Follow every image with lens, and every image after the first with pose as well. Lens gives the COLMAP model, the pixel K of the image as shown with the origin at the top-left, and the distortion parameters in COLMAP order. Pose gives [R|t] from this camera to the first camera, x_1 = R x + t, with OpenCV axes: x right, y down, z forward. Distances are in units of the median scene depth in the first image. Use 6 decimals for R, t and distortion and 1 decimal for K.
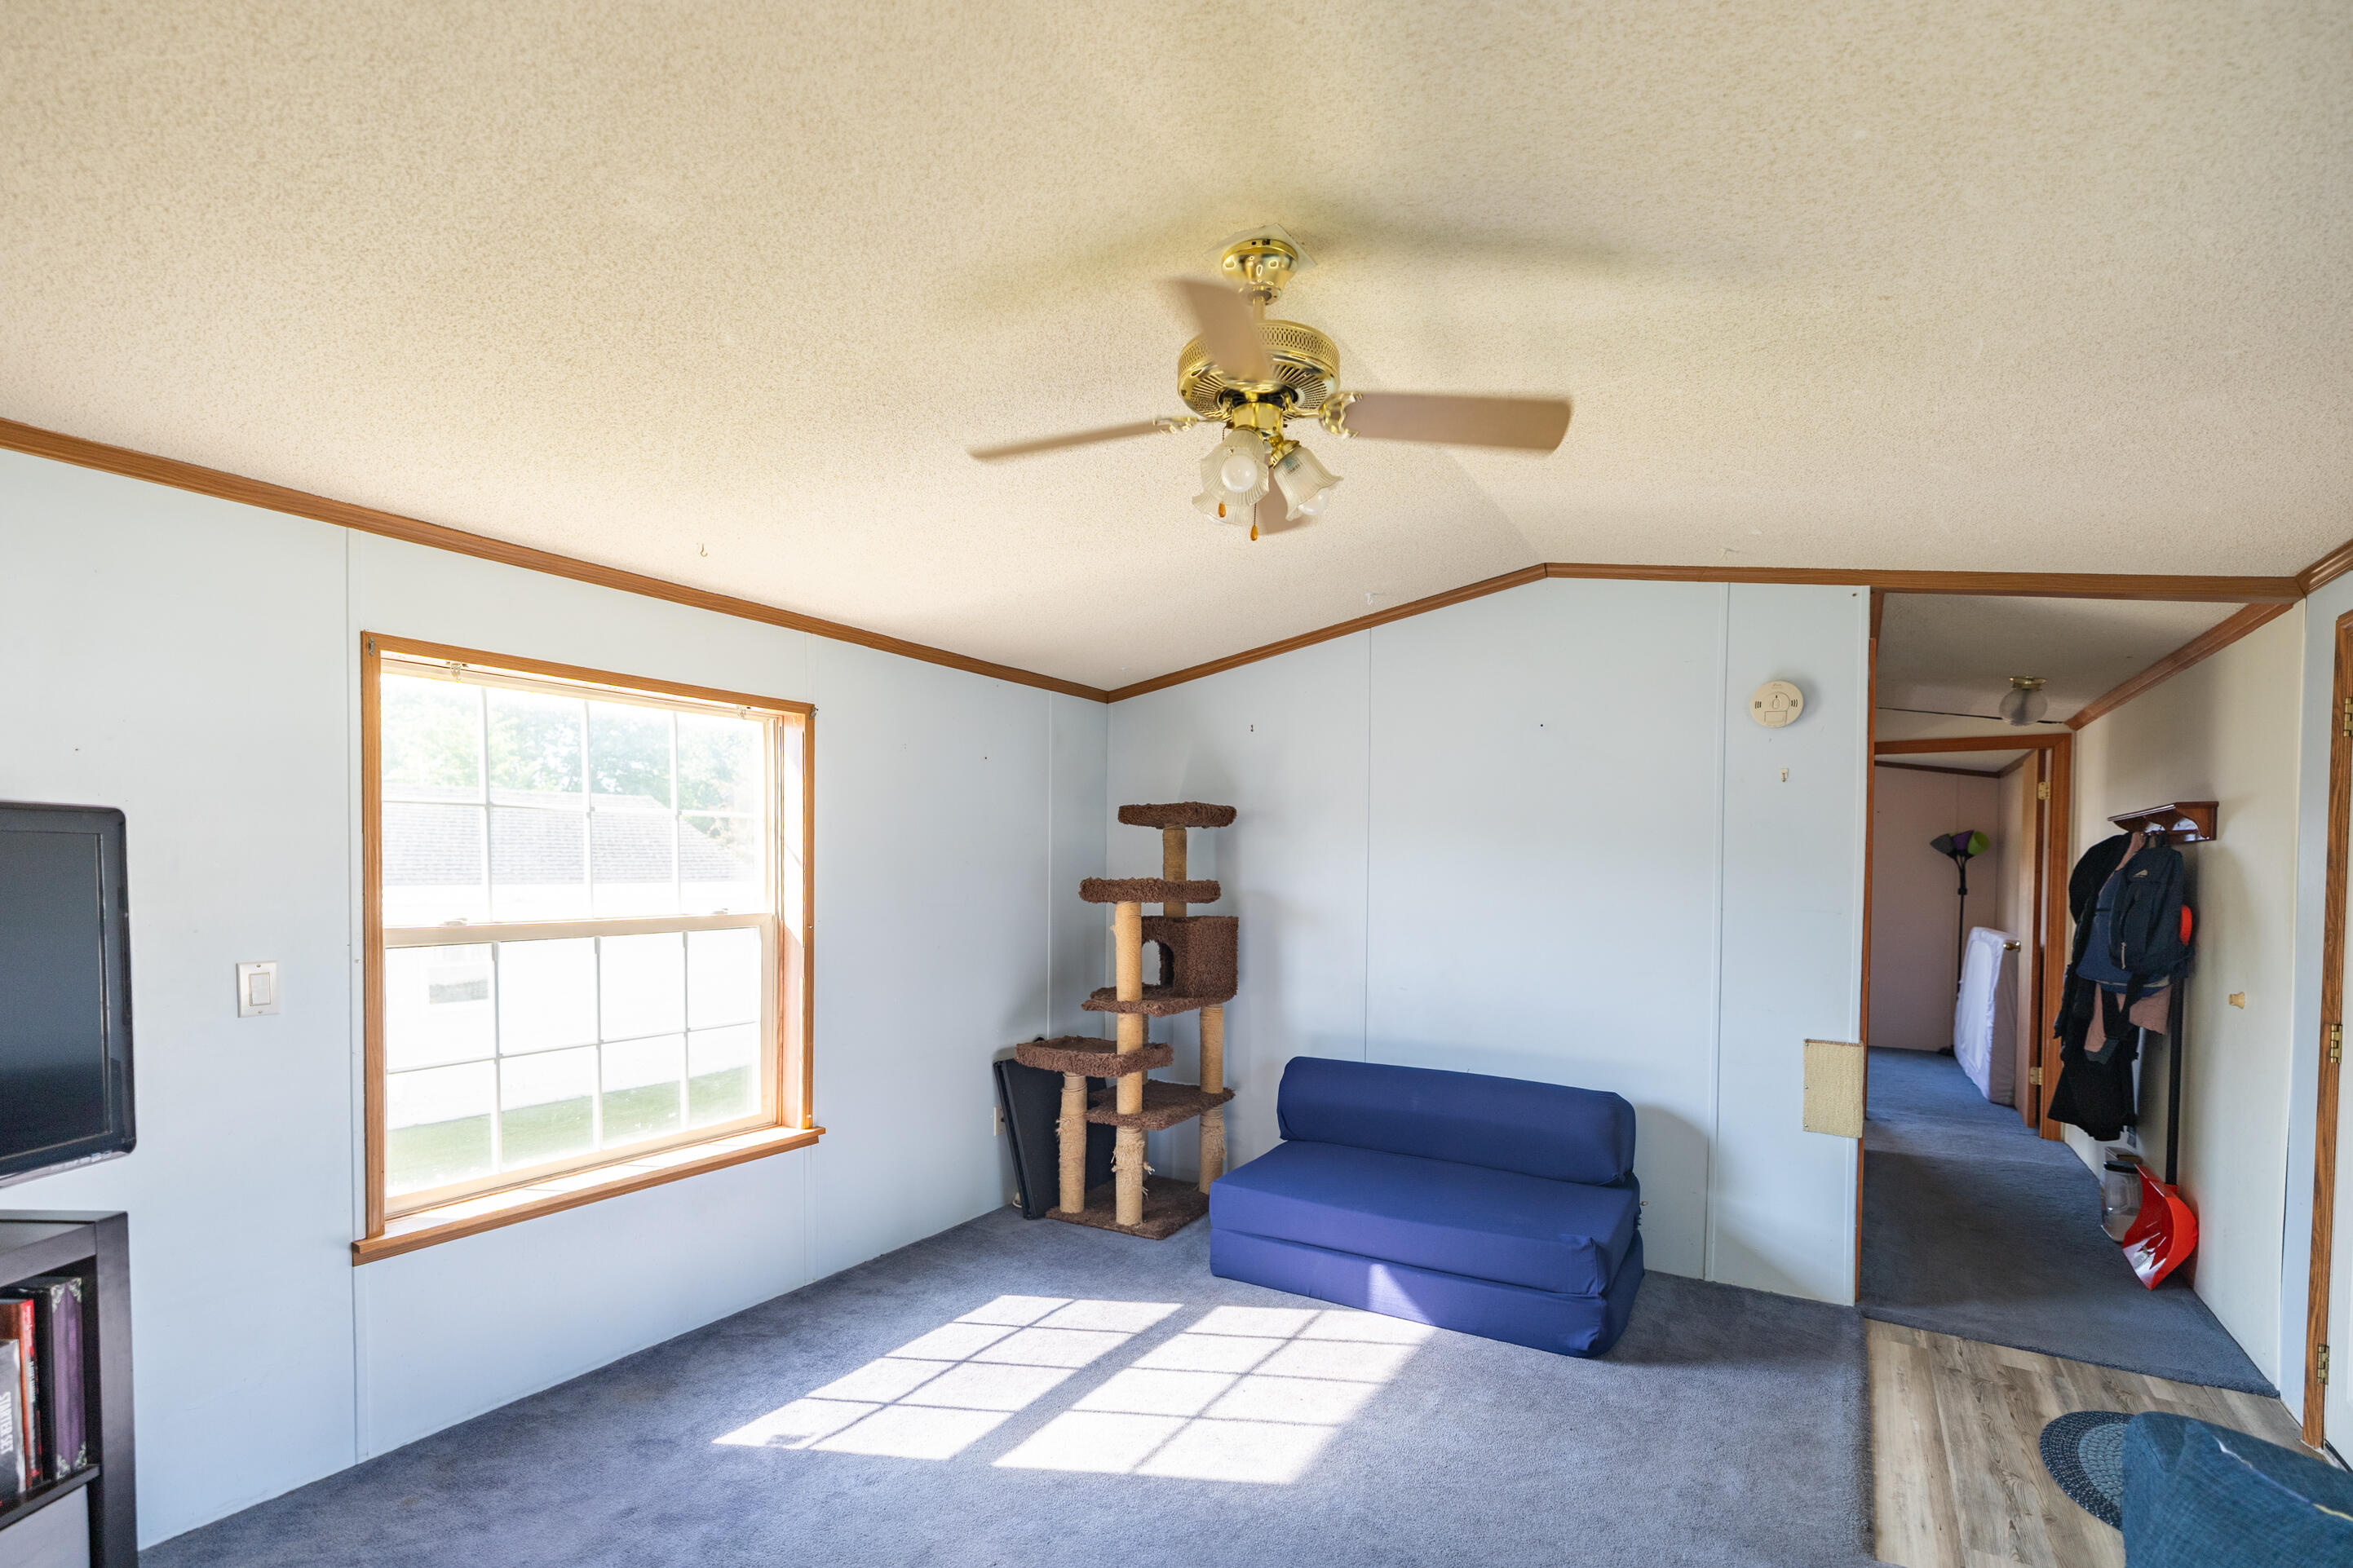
lens RADIAL K [[1080.6, 0, 1165.4], [0, 1080.6, 896.5], [0, 0, 1]] dist [0.000367, -0.000252]
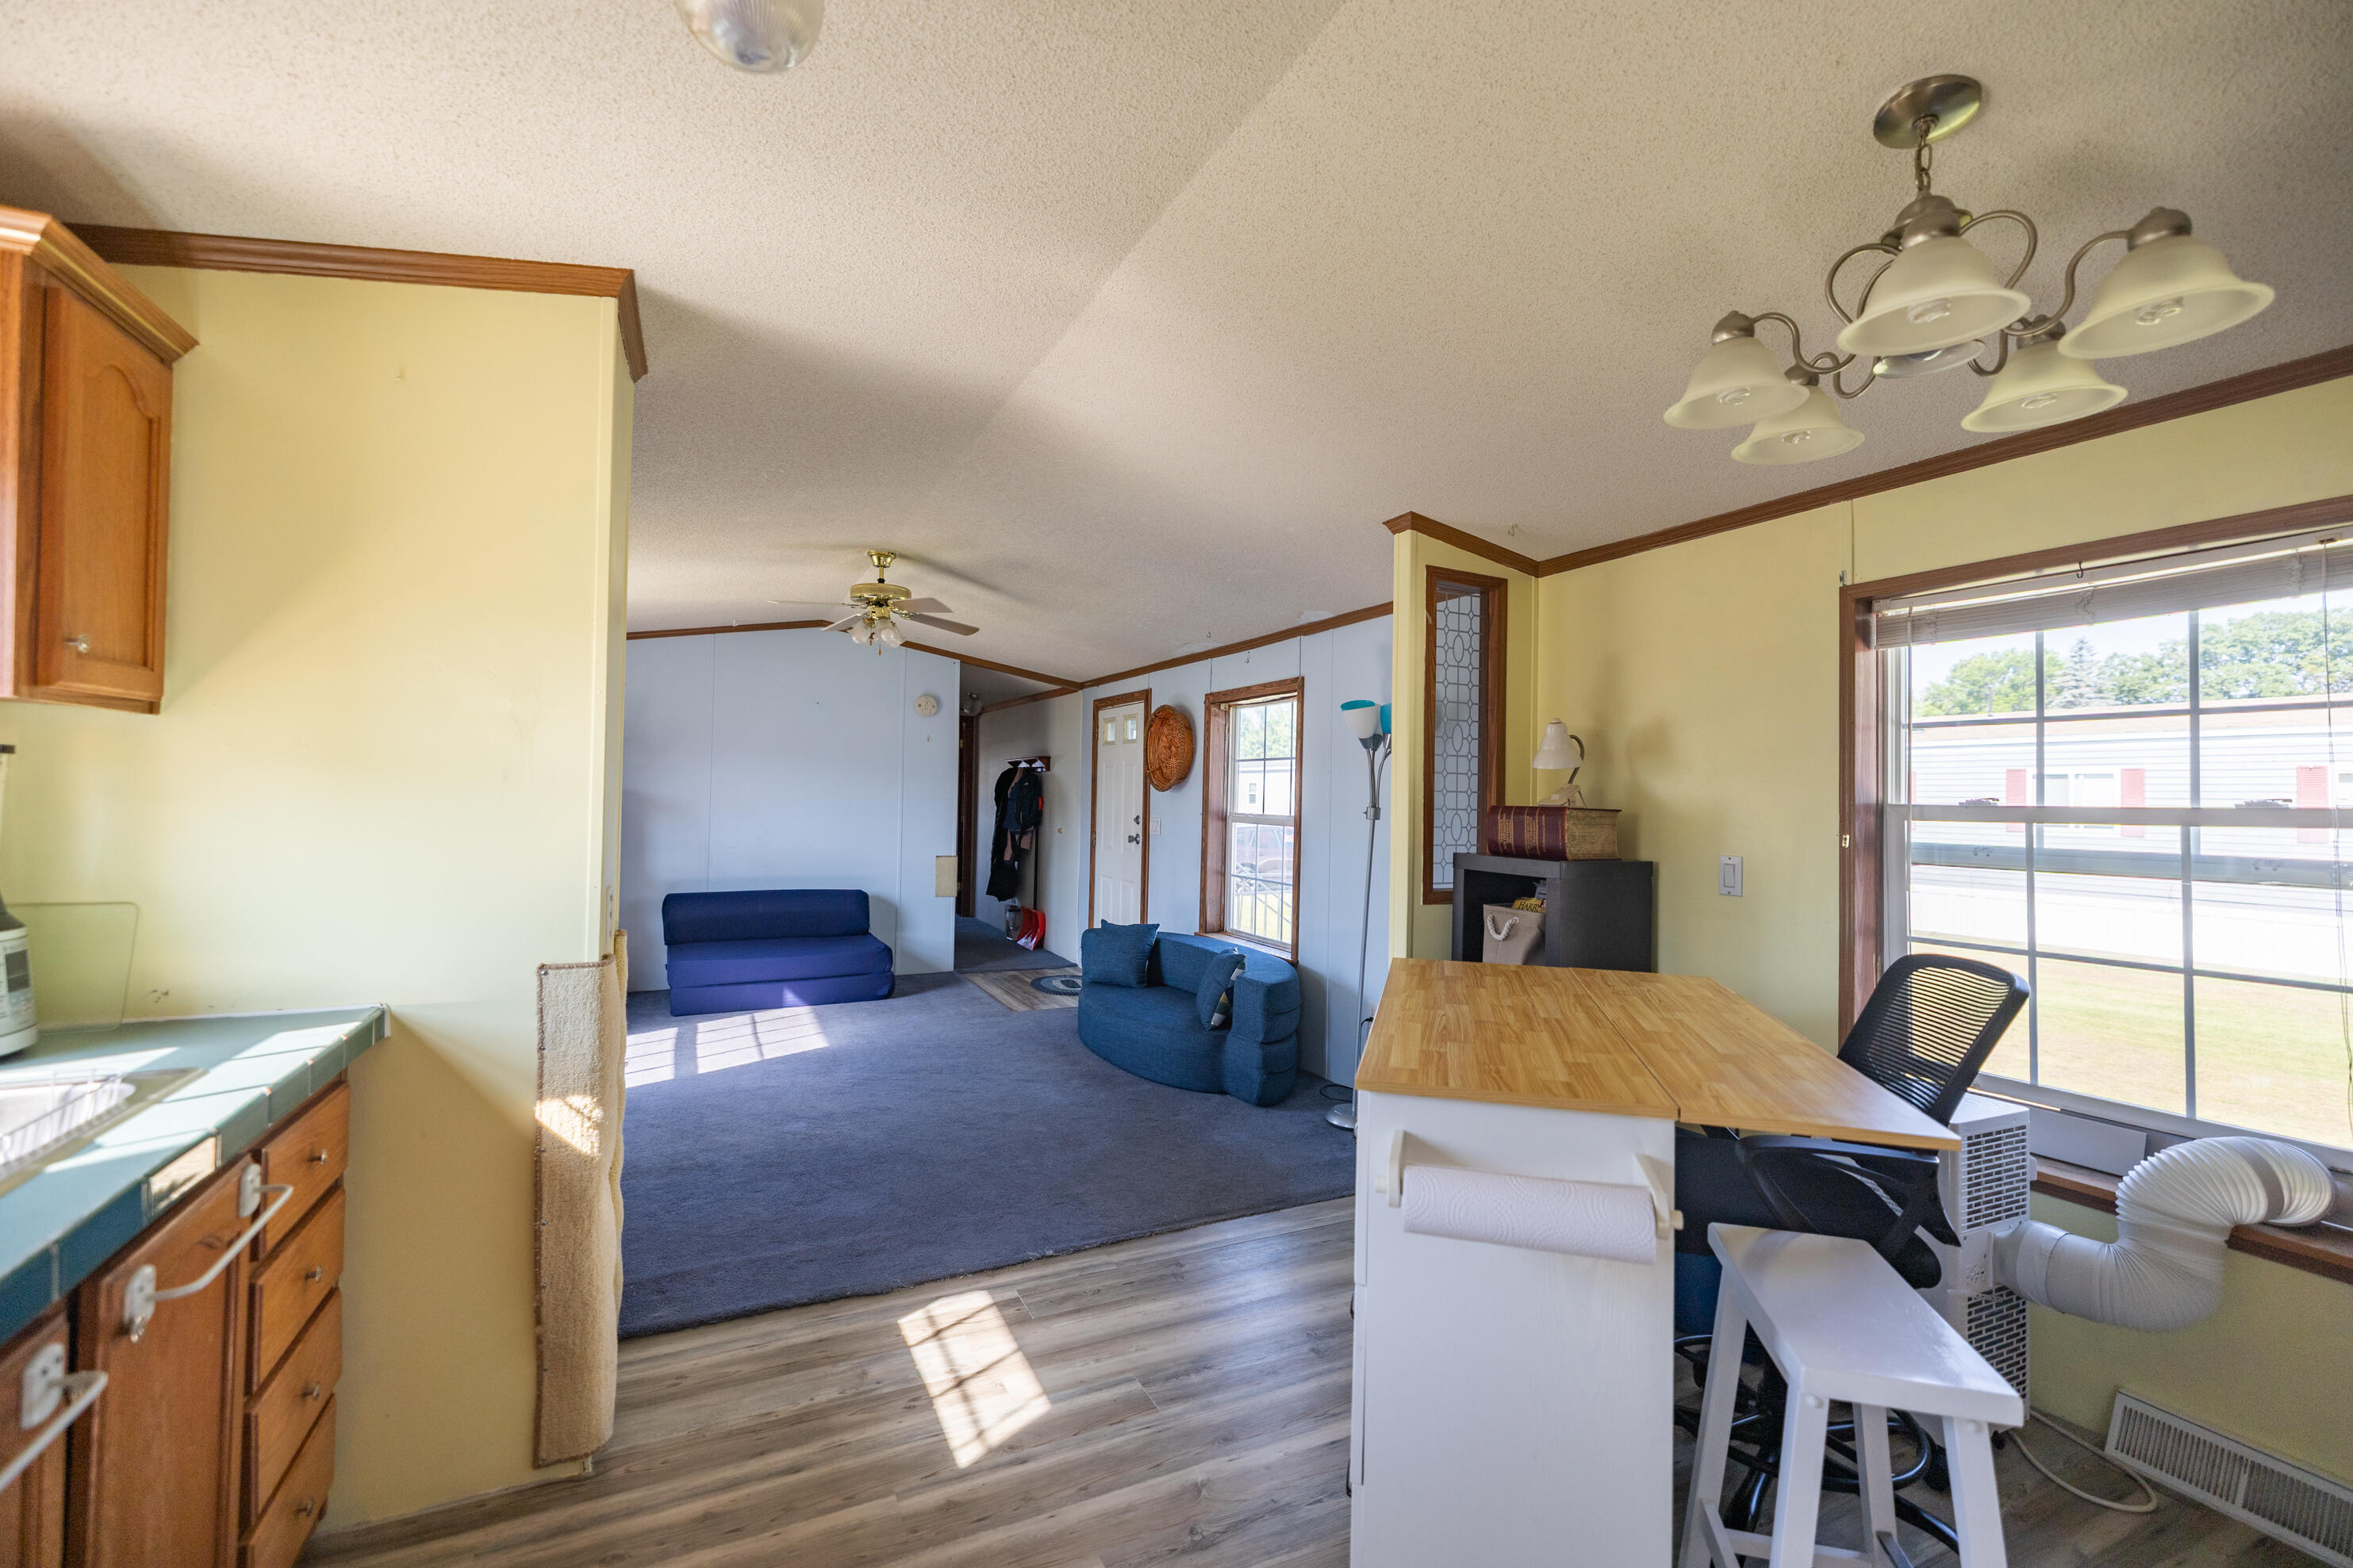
lens RADIAL K [[995.0, 0, 1176.5], [0, 995.0, 784.0], [0, 0, 1]] dist [0.000653, 0.000012]
pose [[0.530304, 0.007345, 0.847776, -0.911243], [0.016469, 0.999685, -0.018963, 0.030051], [-0.847647, 0.024018, 0.530016, -0.532993]]
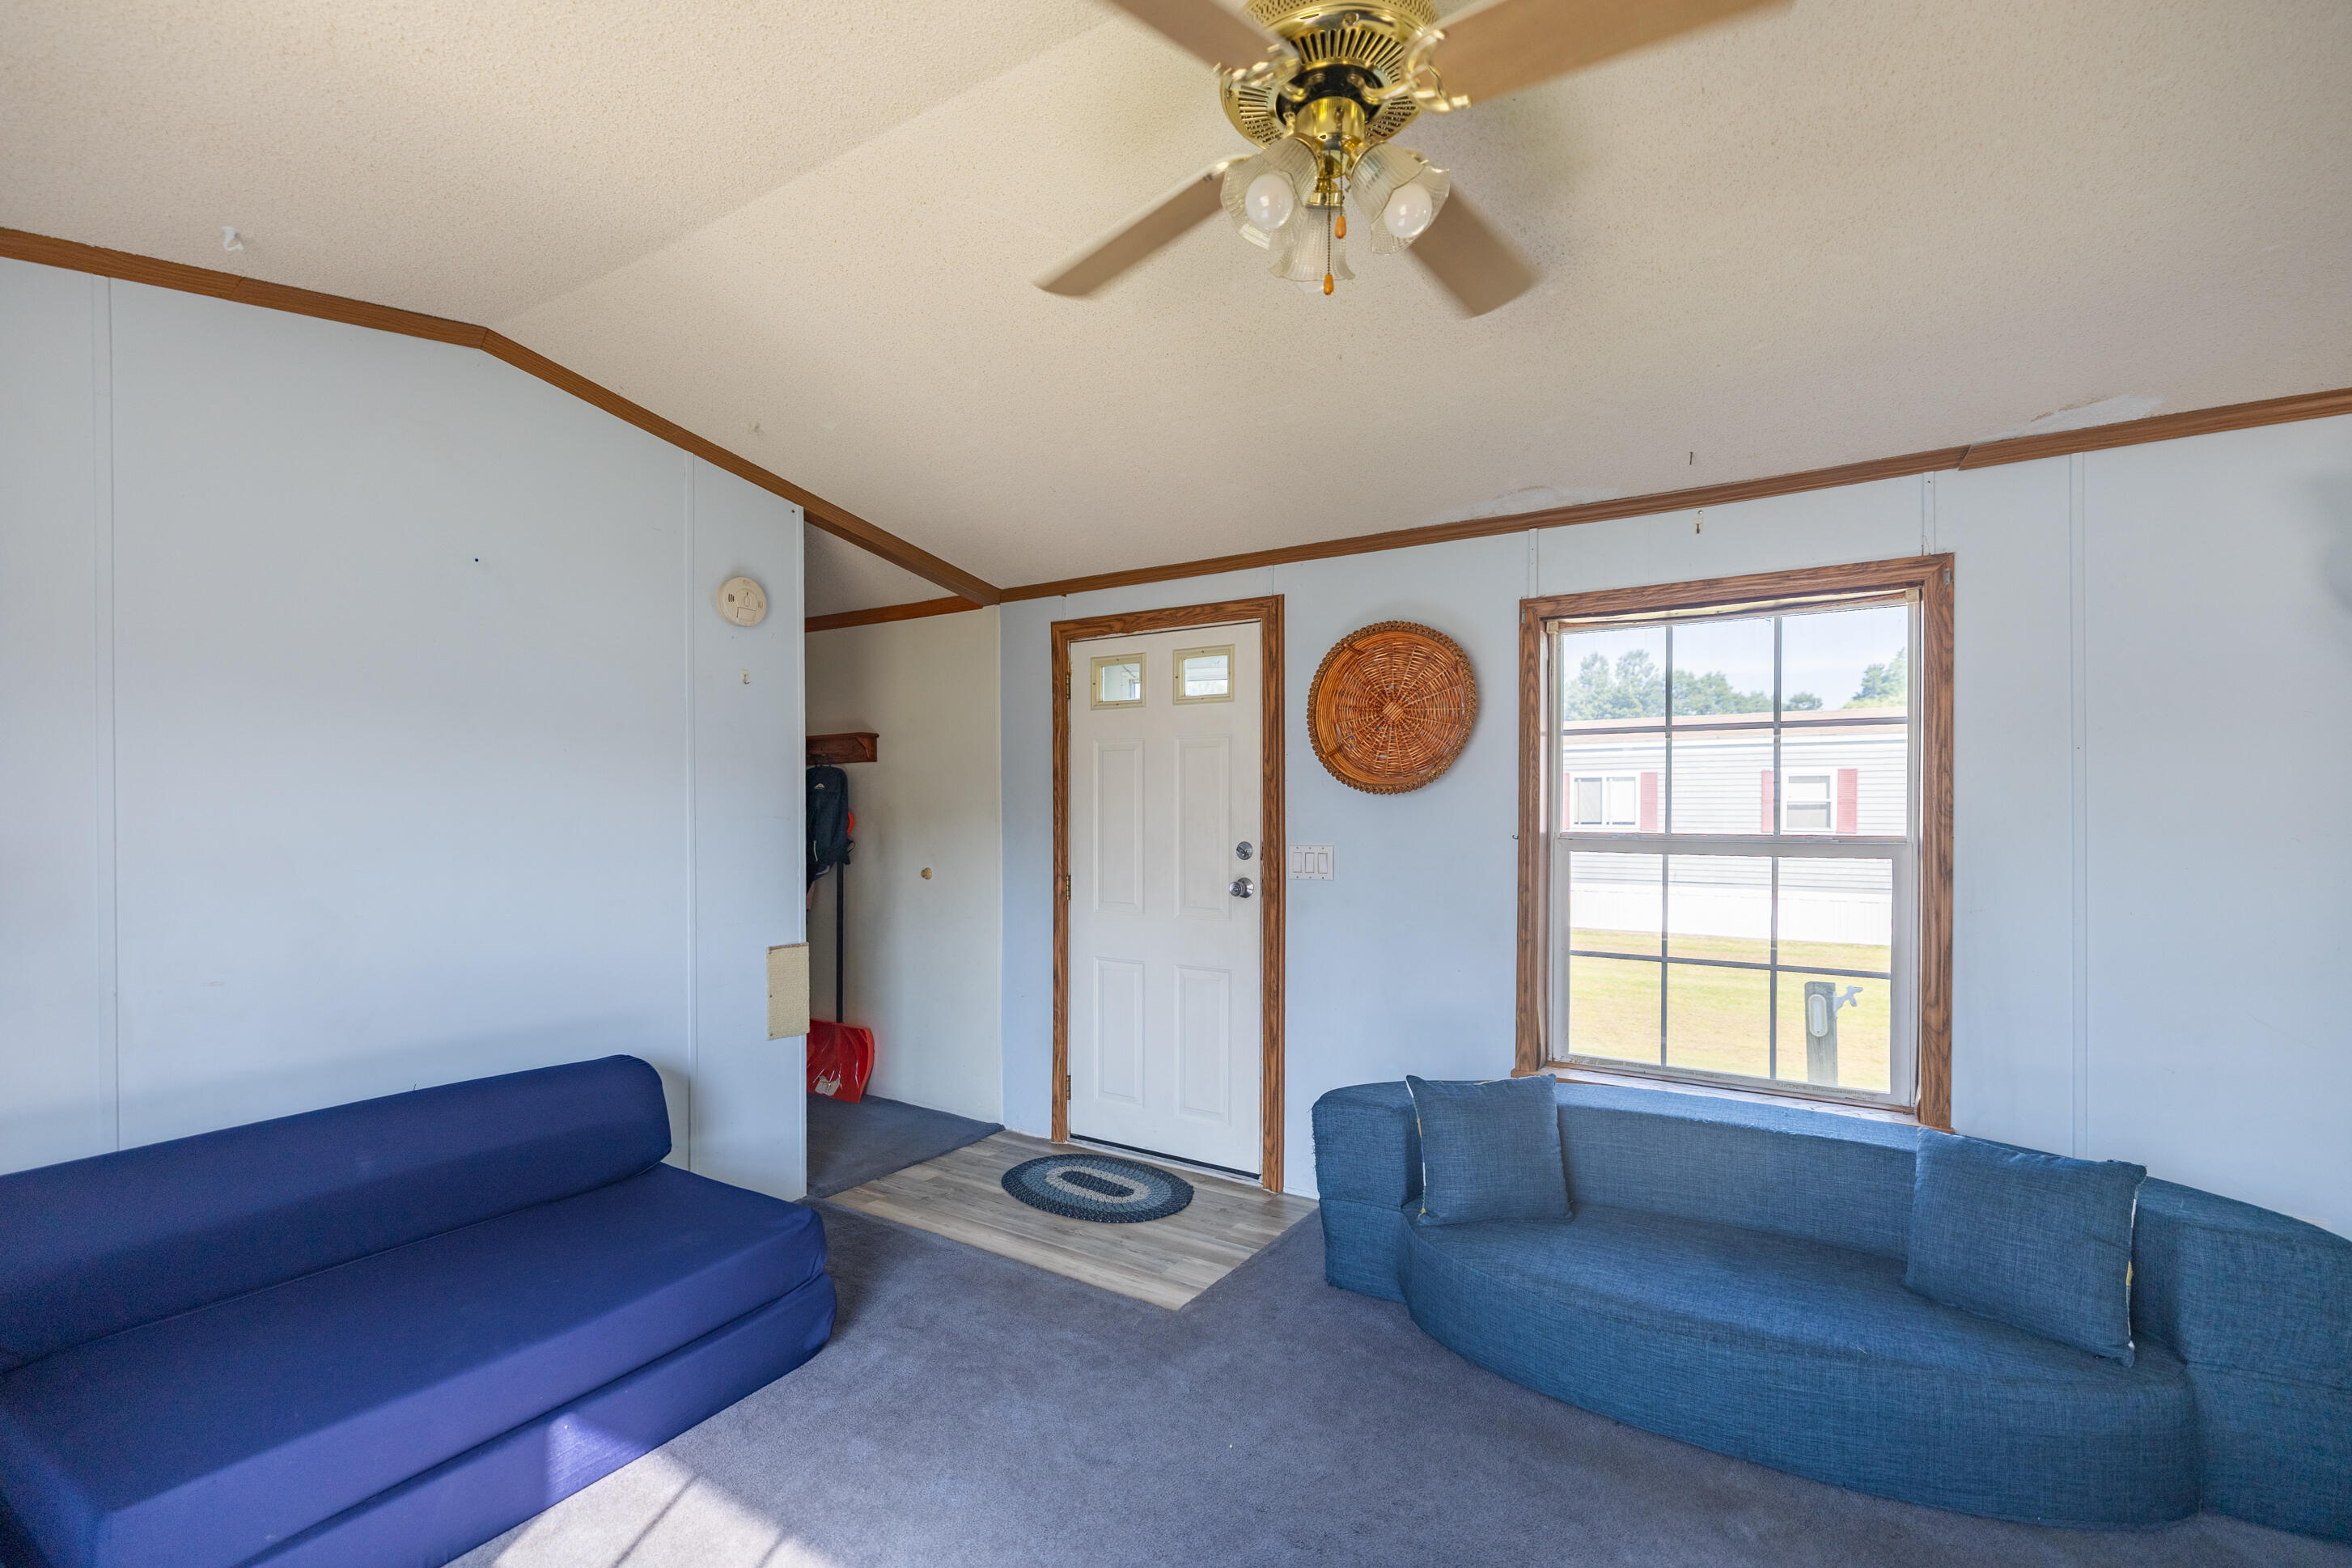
lens RADIAL K [[1036.8, 0, 1159.4], [0, 1036.8, 833.6], [0, 0, 1]] dist [0.002145, 0.000209]
pose [[0.021018, -0.032197, 0.999261, -0.349485], [0.030739, 0.999030, 0.031543, 0.008498], [-0.999306, 0.030053, 0.021987, 0.628463]]
